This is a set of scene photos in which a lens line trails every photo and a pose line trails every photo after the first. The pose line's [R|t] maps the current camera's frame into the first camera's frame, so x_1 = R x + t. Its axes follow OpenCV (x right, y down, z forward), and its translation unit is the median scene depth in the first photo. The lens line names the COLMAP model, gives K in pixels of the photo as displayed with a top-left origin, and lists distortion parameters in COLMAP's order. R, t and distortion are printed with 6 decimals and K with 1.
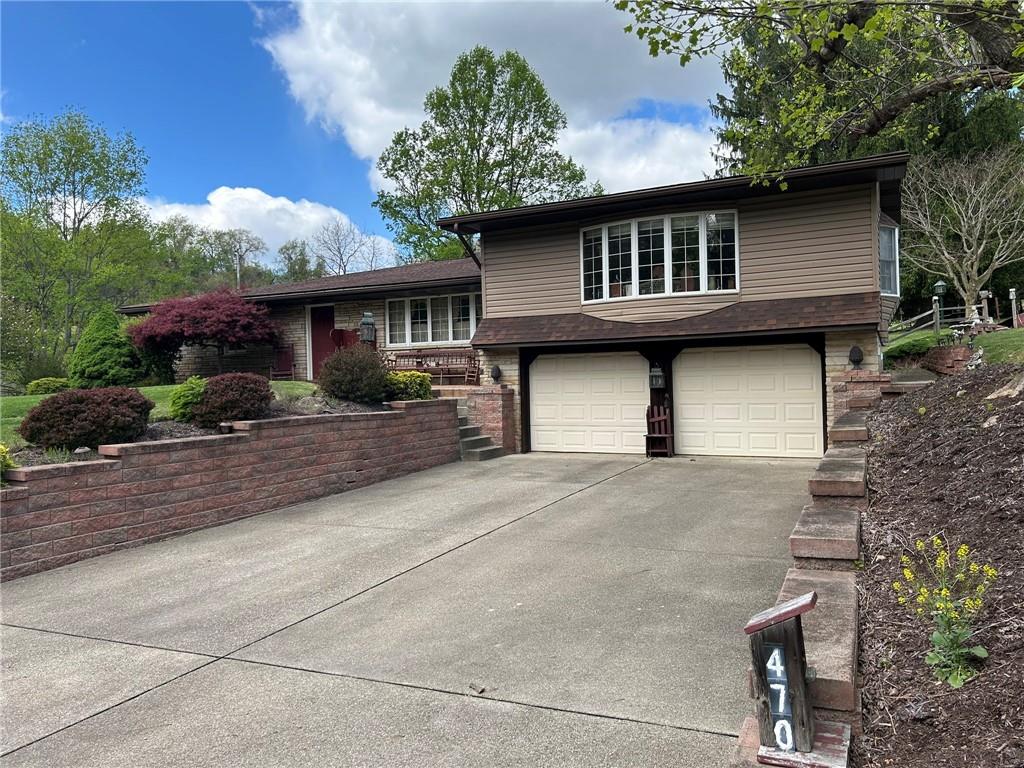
lens RADIAL K [[773.7, 0, 514.3], [0, 773.7, 390.7], [0, 0, 1]] dist [0.038986, -0.060246]
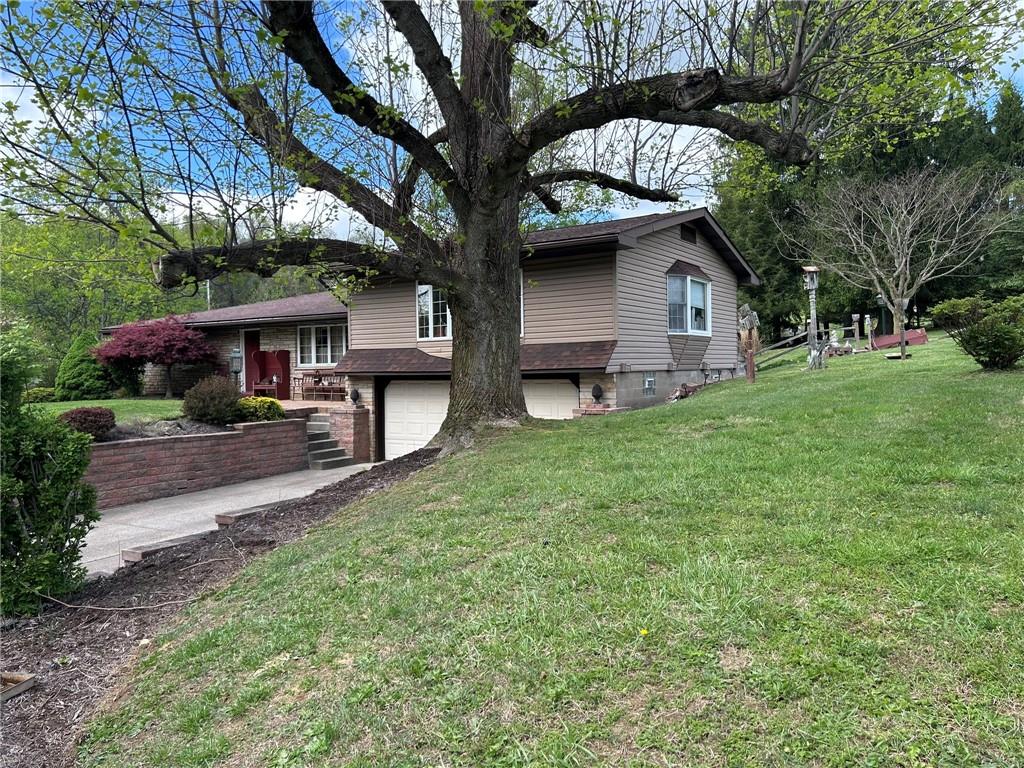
lens RADIAL K [[773.7, 0, 510.4], [0, 773.7, 377.8], [0, 0, 1]] dist [0.038986, -0.060246]
pose [[0.995177, 0.009011, -0.097678, 0.347368], [-0.008767, 0.999957, 0.002920, -0.057806], [0.097700, -0.002049, 0.995214, -0.189843]]
